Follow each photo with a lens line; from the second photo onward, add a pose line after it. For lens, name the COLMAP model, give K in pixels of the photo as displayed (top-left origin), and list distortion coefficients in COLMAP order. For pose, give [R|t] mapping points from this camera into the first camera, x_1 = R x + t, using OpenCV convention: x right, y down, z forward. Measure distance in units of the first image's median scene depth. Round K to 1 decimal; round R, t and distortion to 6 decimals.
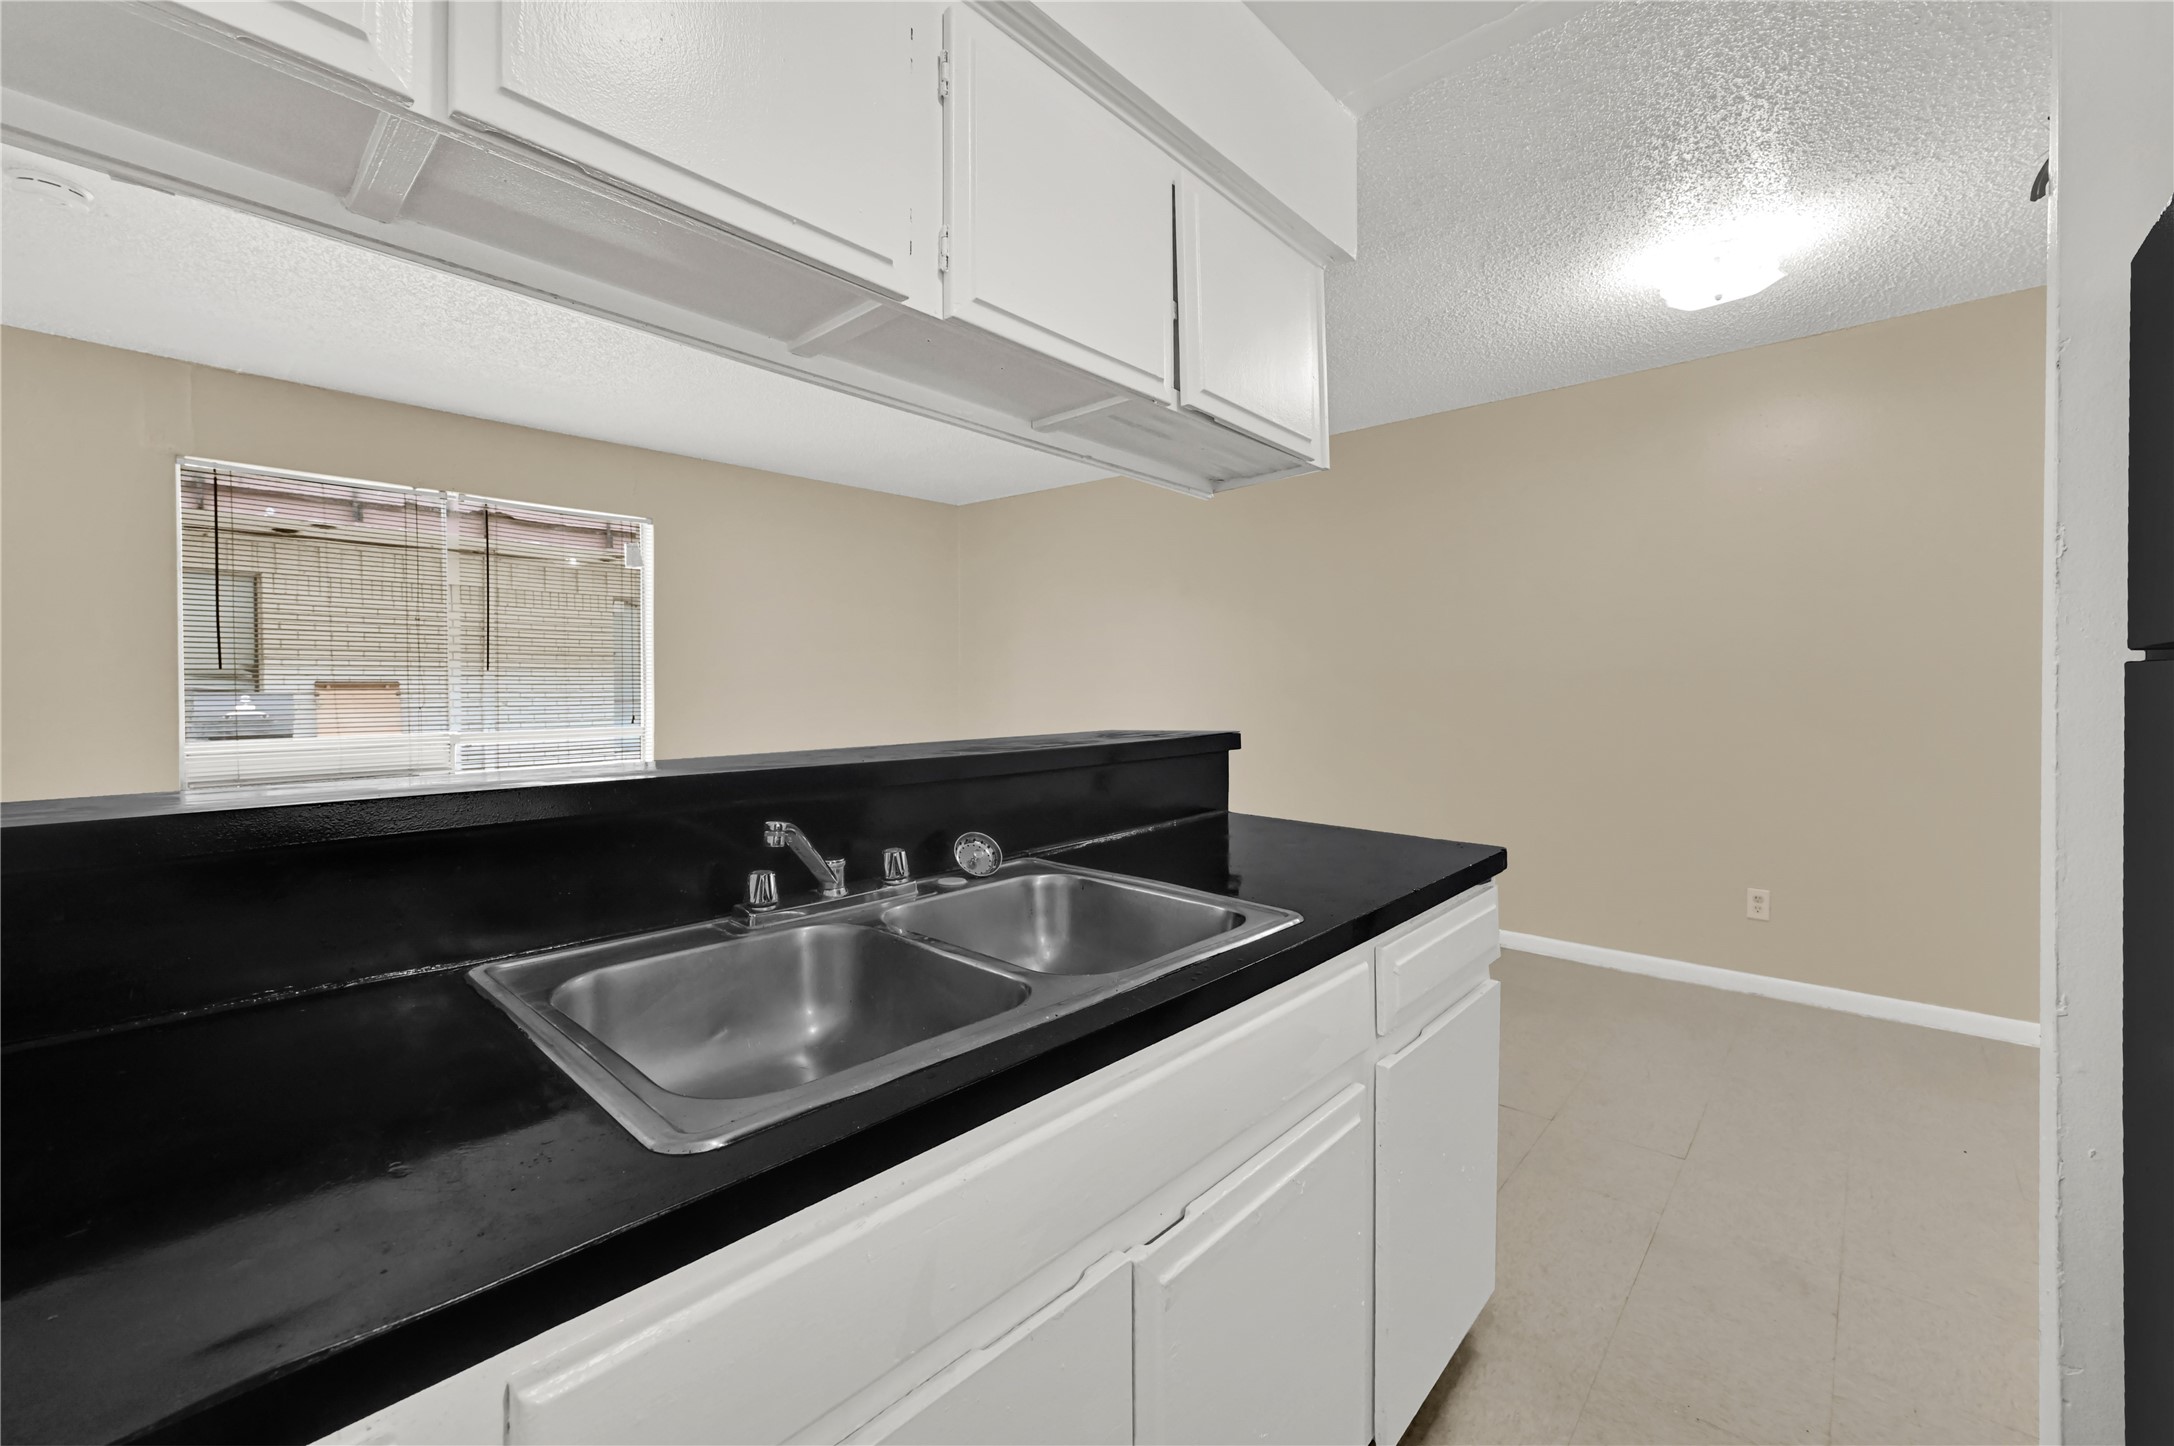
lens RADIAL K [[879.9, 0, 1093.4], [0, 879.9, 689.2], [0, 0, 1]] dist [0.000226, 0.000145]
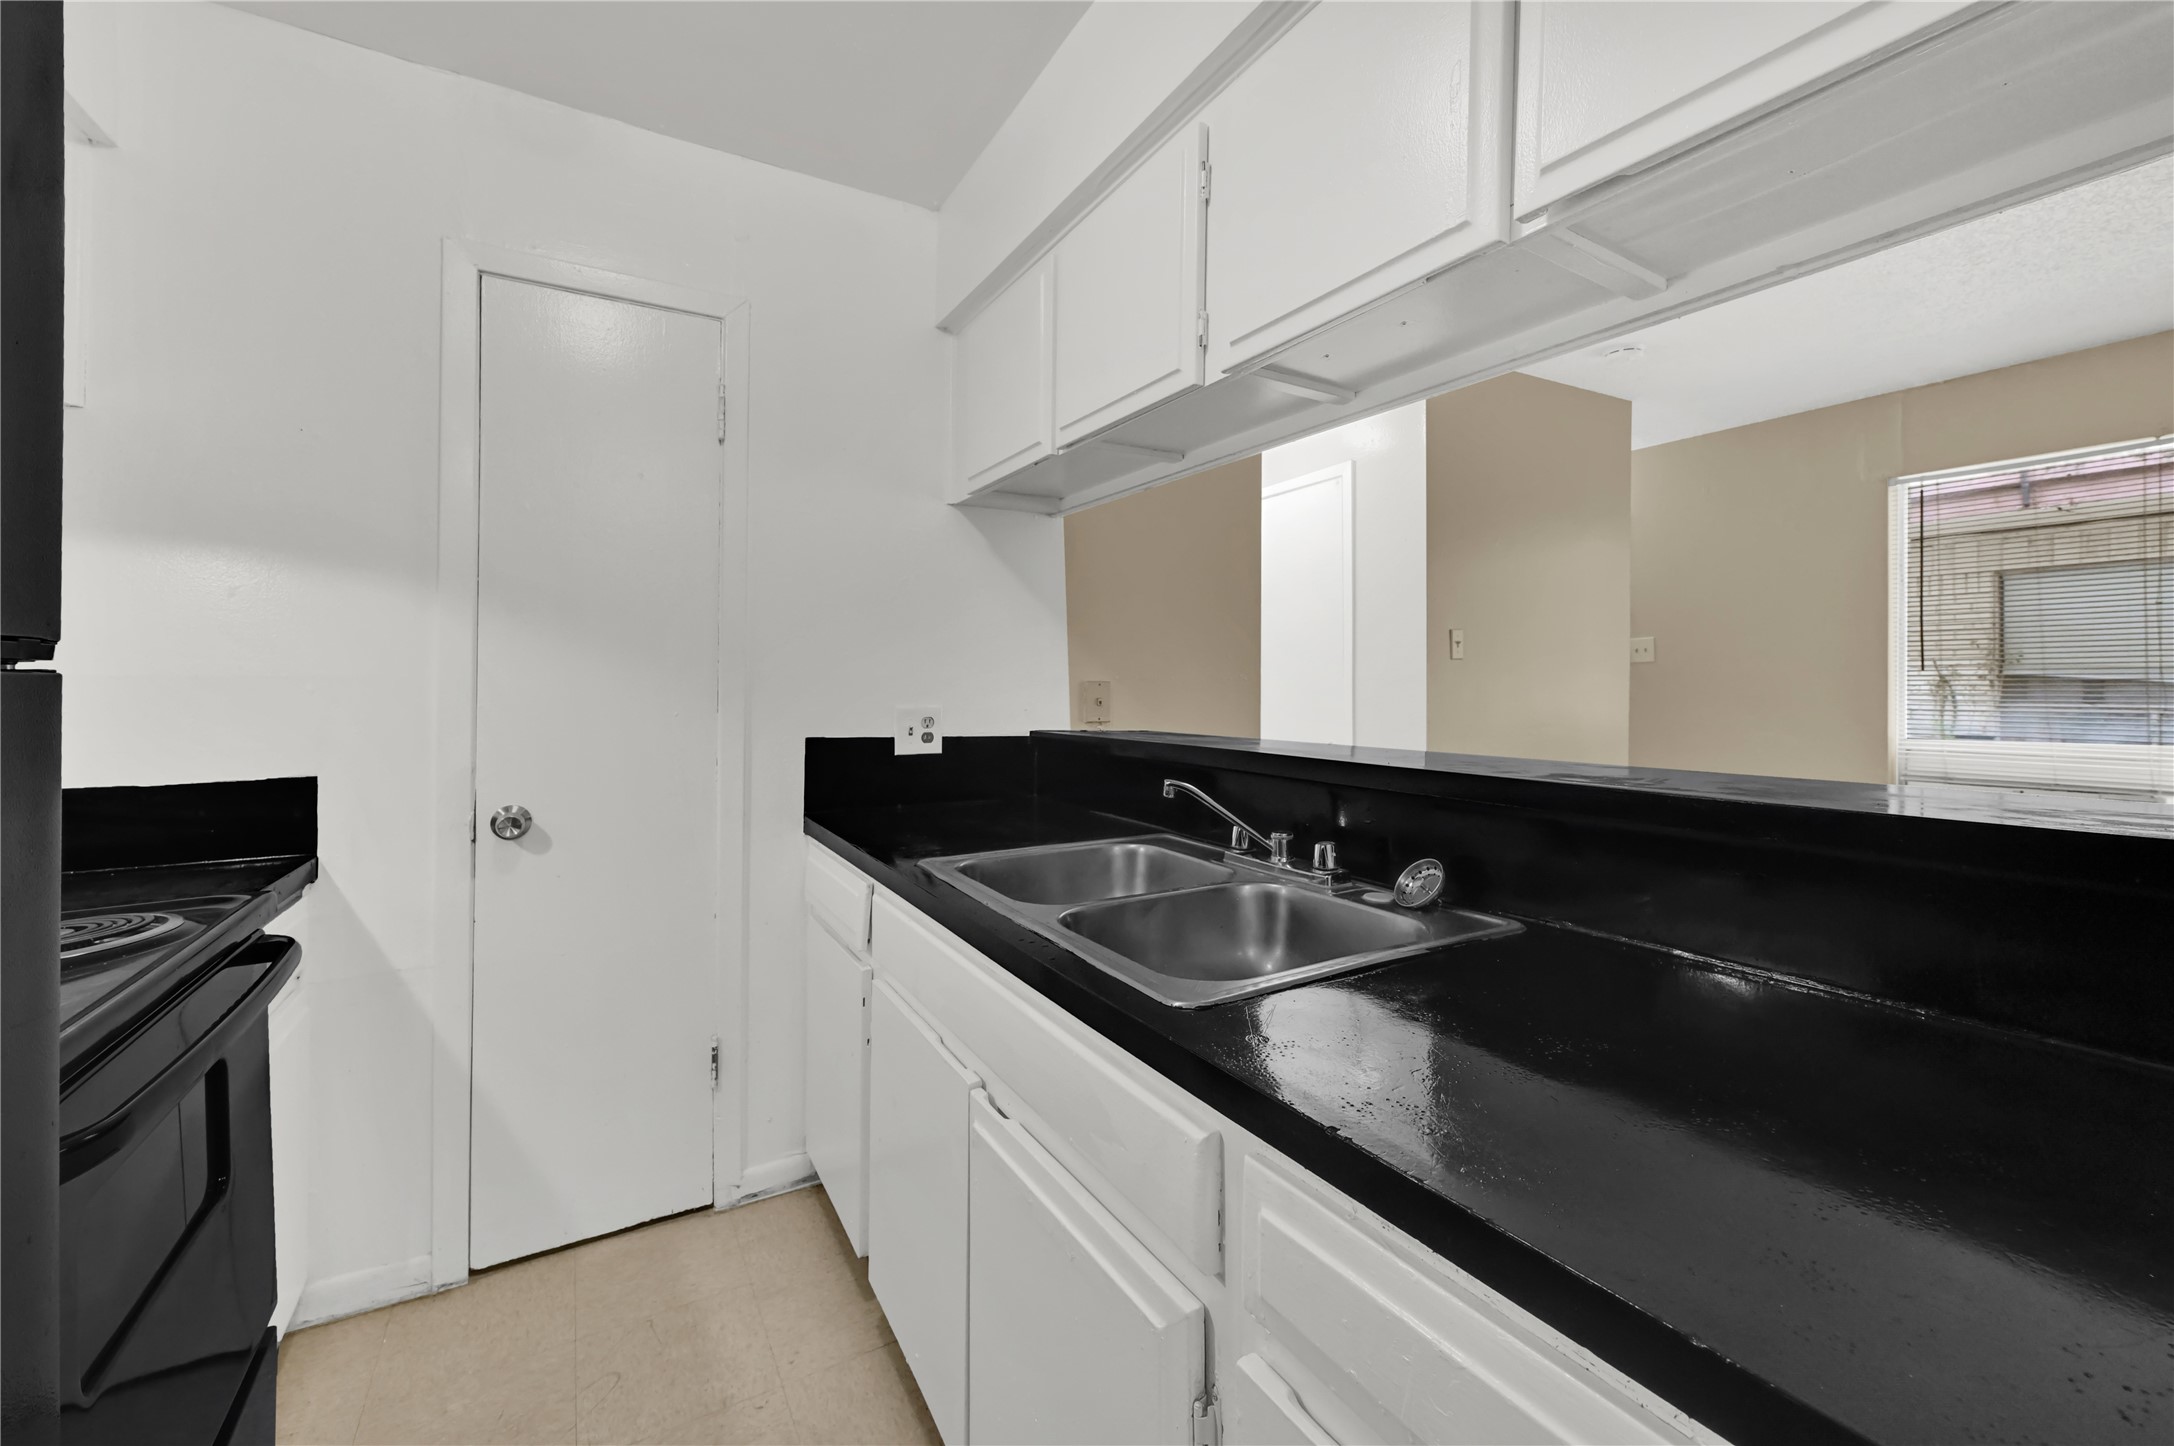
lens RADIAL K [[881.8, 0, 1089.1], [0, 881.8, 680.1], [0, 0, 1]] dist [-0.000193, -0.000233]
pose [[-0.296596, -0.010519, -0.954945, 0.917484], [0.000605, 0.999937, -0.011203, -0.003136], [0.955003, -0.003901, -0.296571, 1.079503]]
